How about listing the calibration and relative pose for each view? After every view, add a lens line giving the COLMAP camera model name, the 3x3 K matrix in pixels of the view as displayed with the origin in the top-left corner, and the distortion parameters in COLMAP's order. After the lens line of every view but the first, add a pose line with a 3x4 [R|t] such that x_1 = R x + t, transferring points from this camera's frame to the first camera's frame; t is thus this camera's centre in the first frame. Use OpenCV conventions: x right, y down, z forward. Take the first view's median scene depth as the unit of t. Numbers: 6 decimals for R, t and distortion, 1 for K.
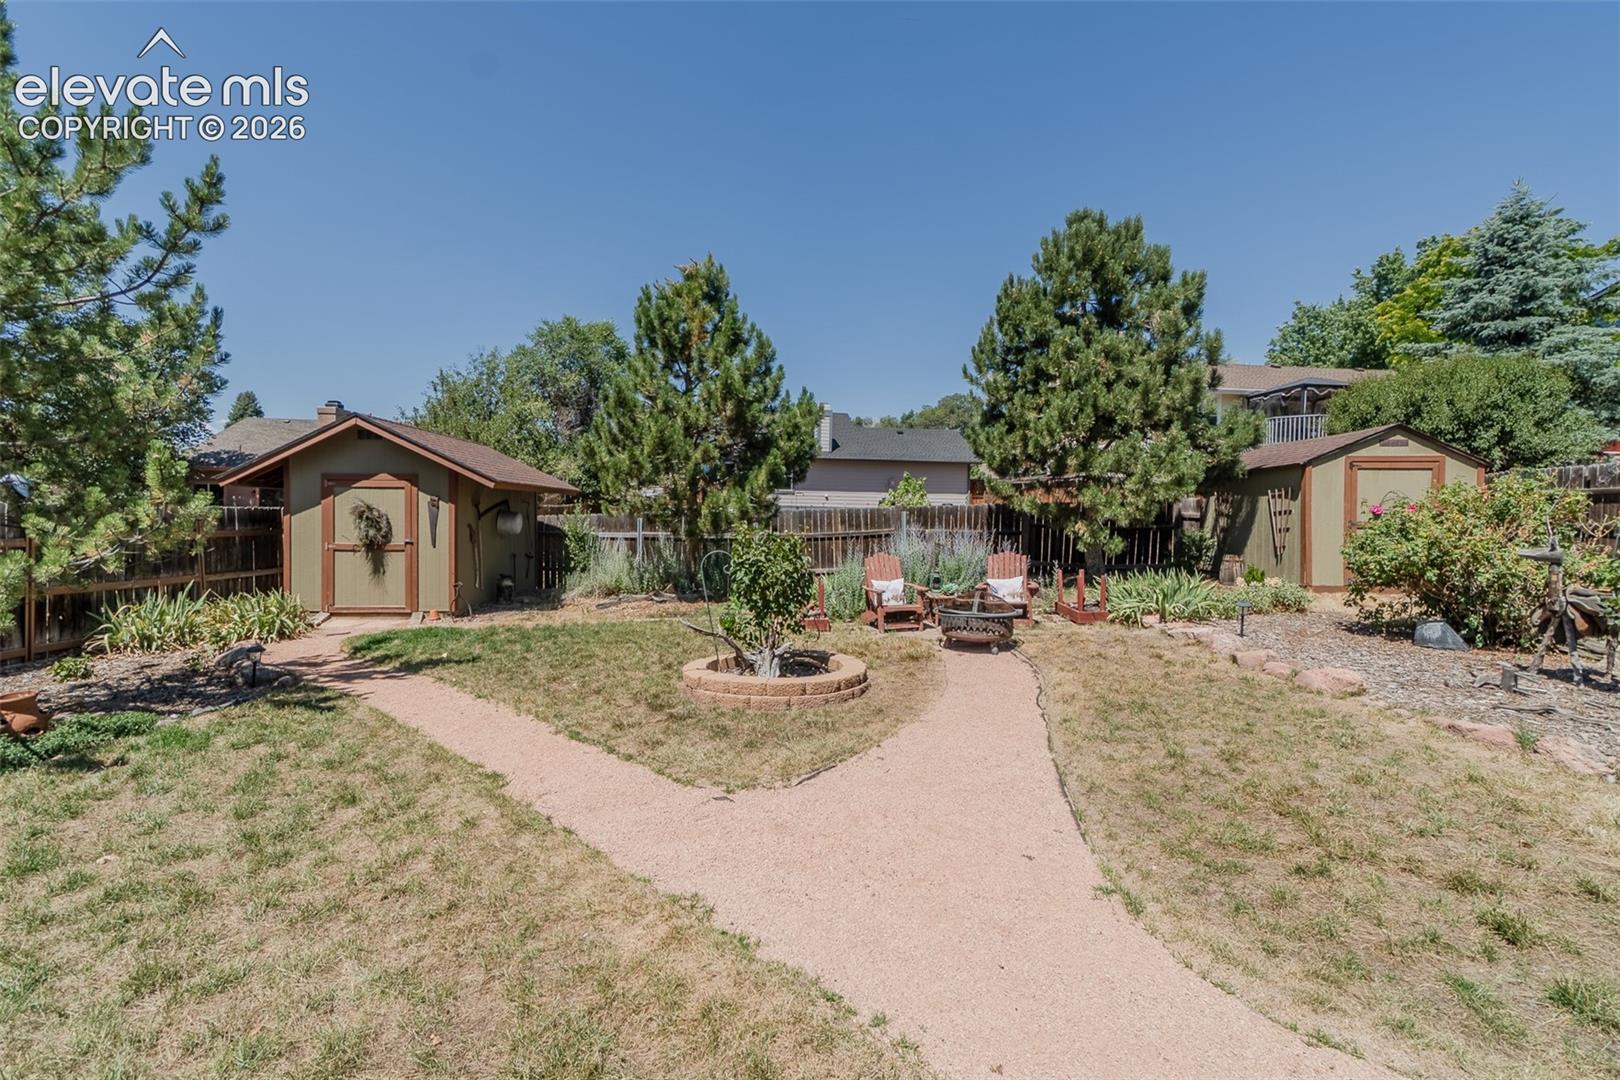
lens RADIAL K [[703.1, 0, 782.1], [0, 703.1, 528.2], [0, 0, 1]] dist [-0.008091, 0.000263]
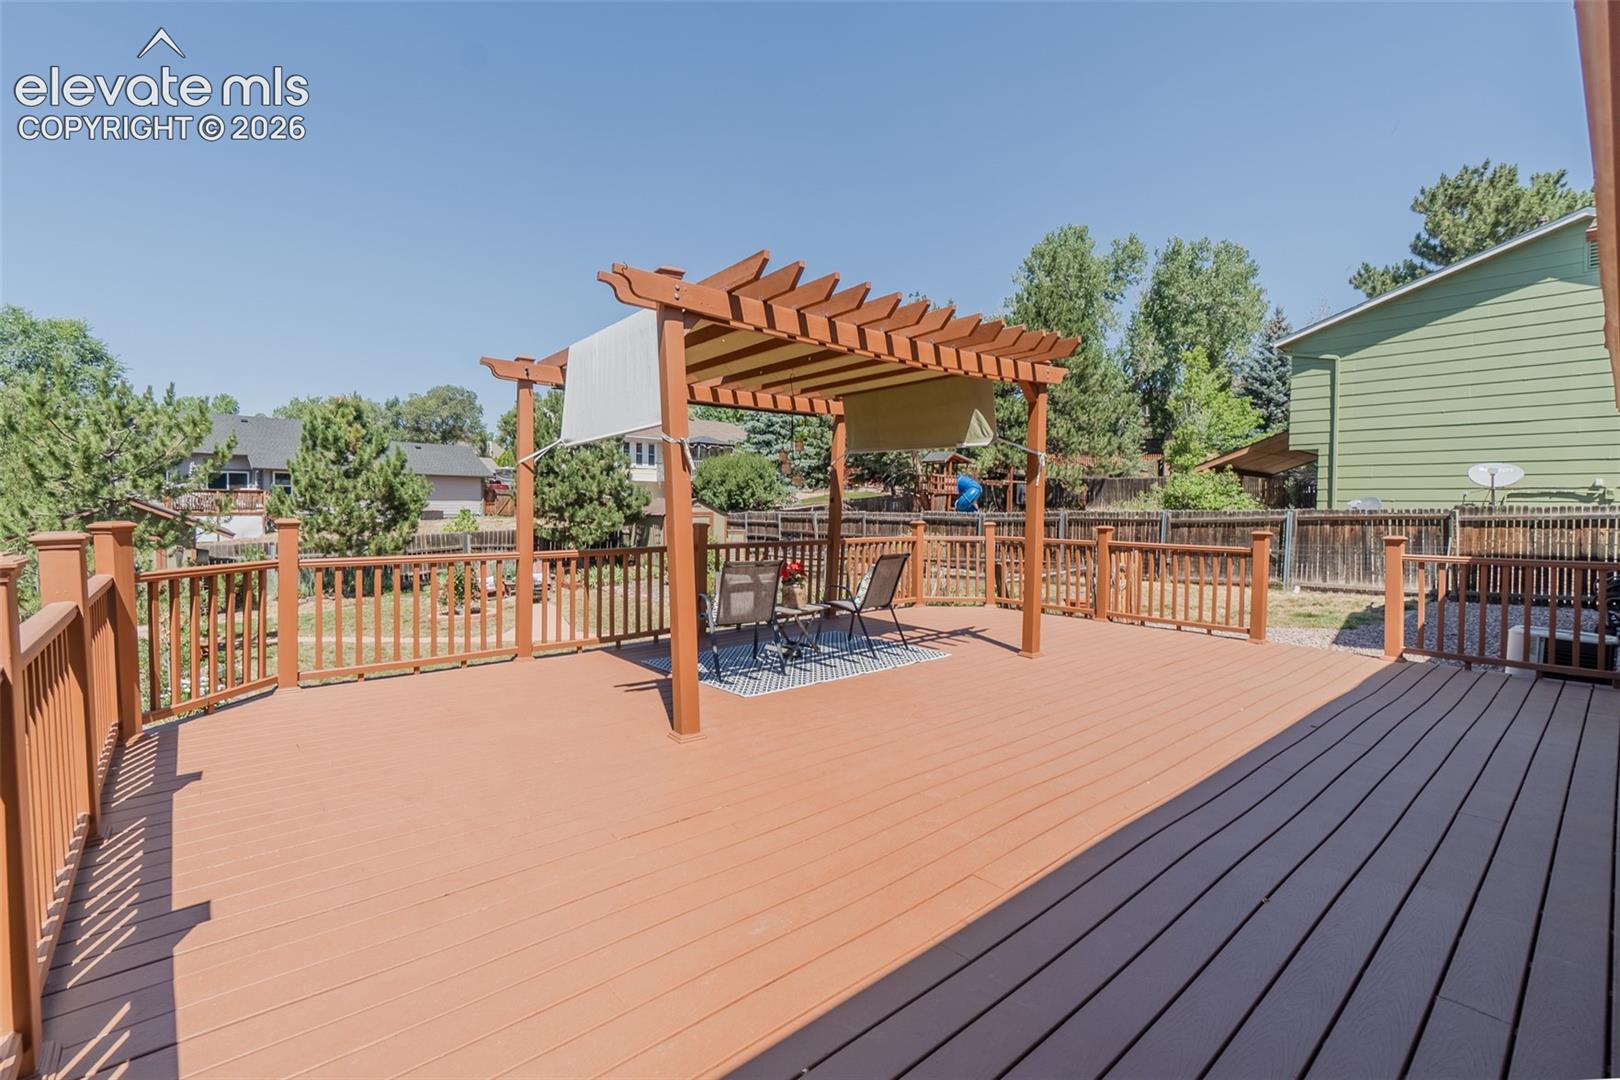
lens RADIAL K [[703.1, 0, 805.2], [0, 703.1, 540.2], [0, 0, 1]] dist [-0.008091, 0.000263]
pose [[0.749264, -0.038903, 0.661127, -0.423884], [0.012008, 0.998907, 0.045171, -0.100335], [-0.662162, -0.025906, 0.748913, -0.998592]]
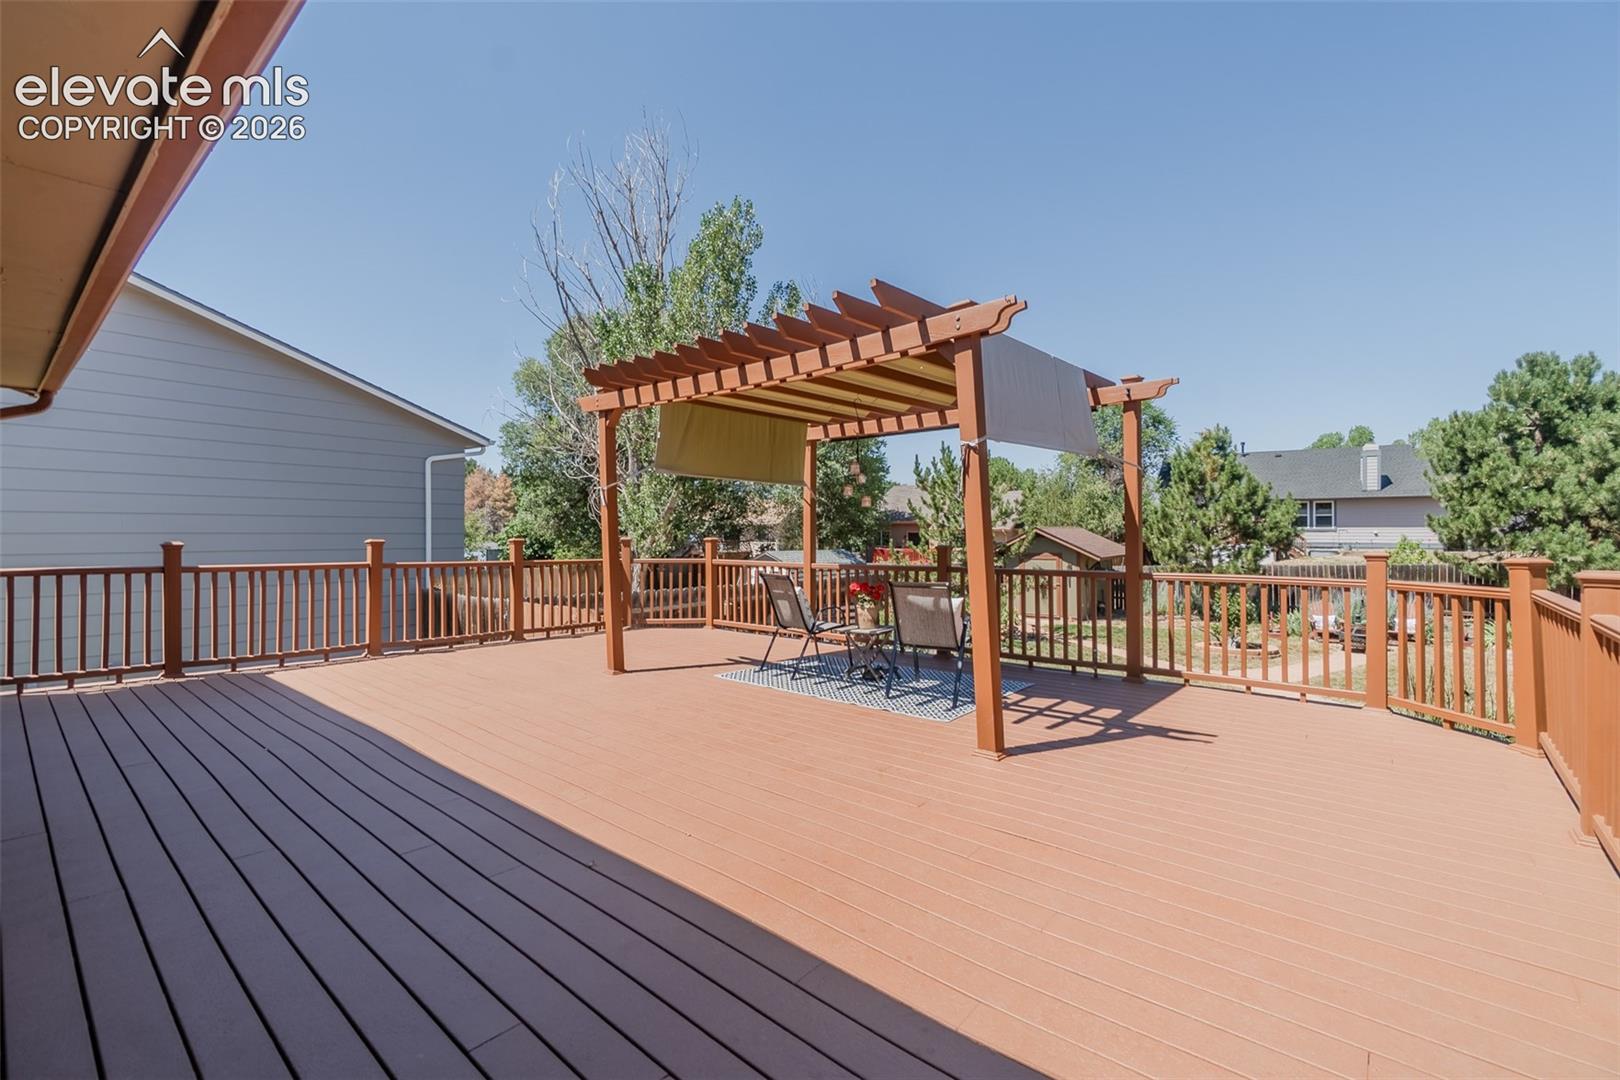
lens RADIAL K [[703.1, 0, 799.9], [0, 703.1, 529.3], [0, 0, 1]] dist [-0.008091, 0.000263]
pose [[0.772866, -0.012786, -0.634441, 0.202775], [-0.001383, 0.999761, -0.021833, -0.089371], [0.634568, 0.017752, 0.772663, -1.039874]]
